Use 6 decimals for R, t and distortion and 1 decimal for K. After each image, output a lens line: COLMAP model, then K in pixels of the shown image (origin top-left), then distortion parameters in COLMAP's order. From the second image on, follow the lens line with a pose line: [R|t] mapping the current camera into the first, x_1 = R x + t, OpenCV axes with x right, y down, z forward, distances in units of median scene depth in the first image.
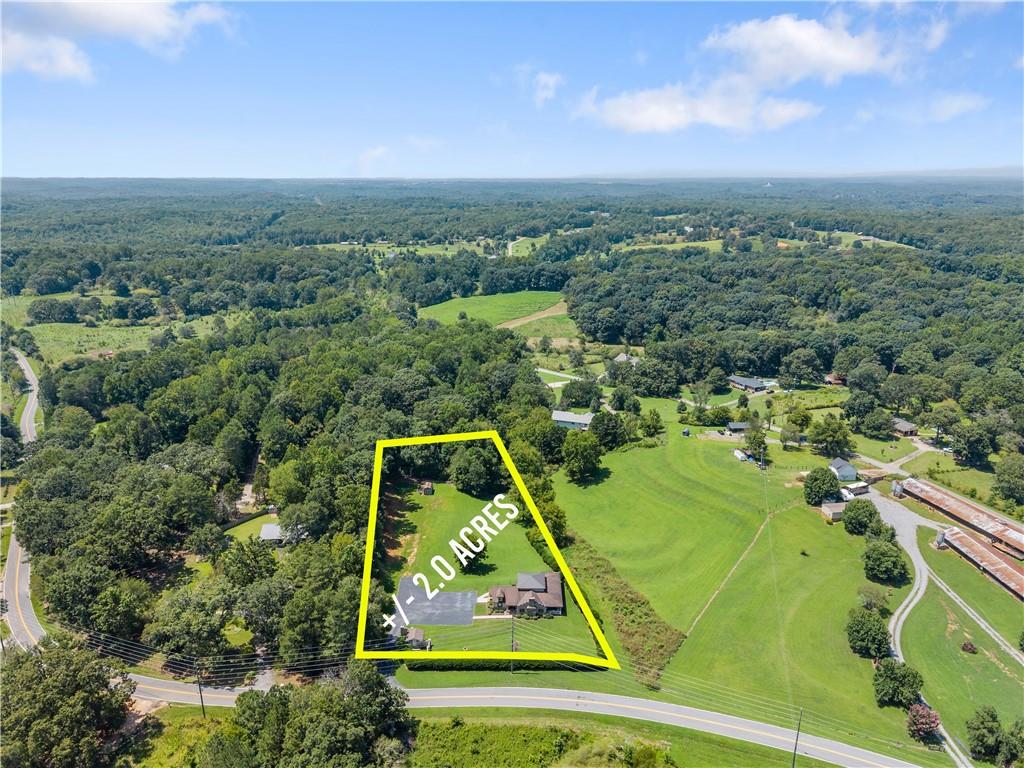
lens RADIAL K [[699.8, 0, 517.3], [0, 699.8, 388.4], [0, 0, 1]] dist [0.054386, -0.090872]
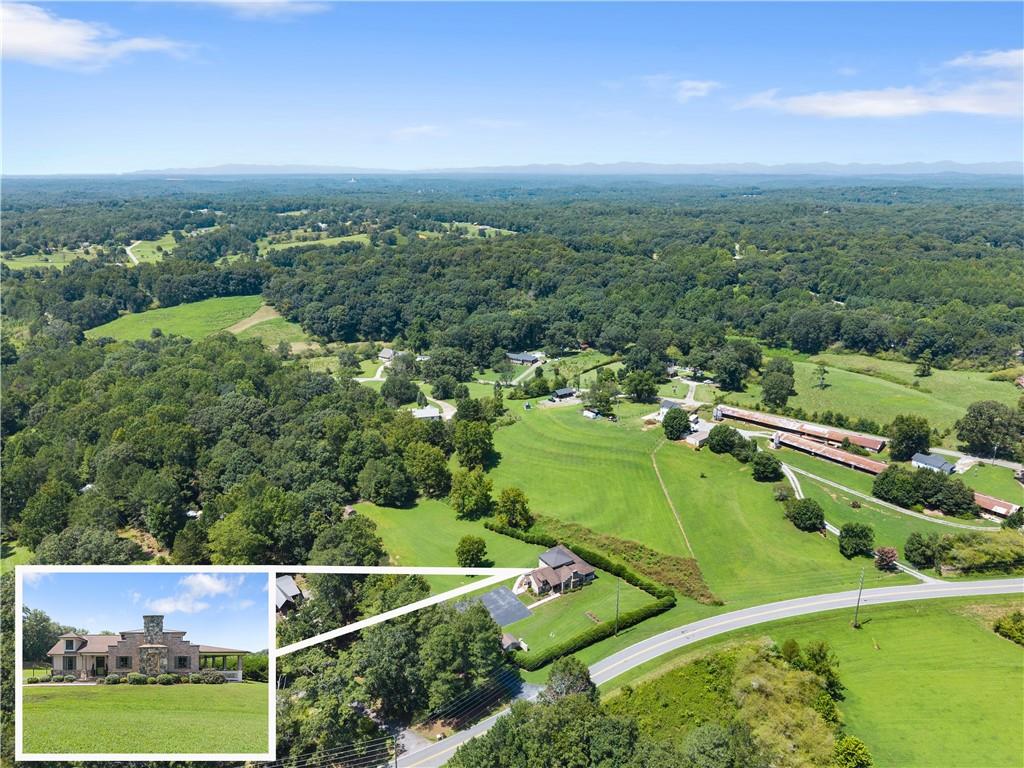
lens RADIAL K [[699.8, 0, 517.3], [0, 699.8, 388.4], [0, 0, 1]] dist [0.054386, -0.090872]
pose [[0.824931, -0.163800, 0.540979, -0.207046], [0.161356, 0.985507, 0.052347, -0.013646], [-0.541713, 0.044108, 0.839405, 0.057184]]
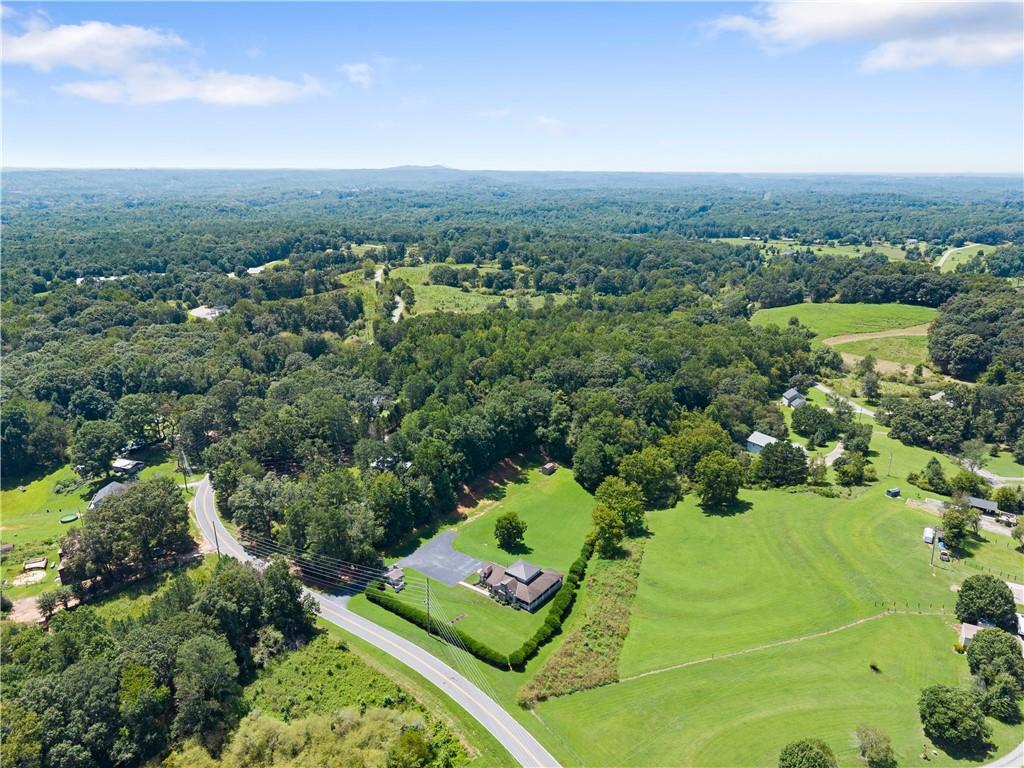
lens RADIAL K [[699.8, 0, 517.3], [0, 699.8, 388.4], [0, 0, 1]] dist [0.054386, -0.090872]
pose [[0.788987, 0.183077, -0.586501, 0.203791], [-0.178742, 0.981681, 0.065981, -0.016453], [0.587836, 0.052774, 0.807257, 0.063432]]
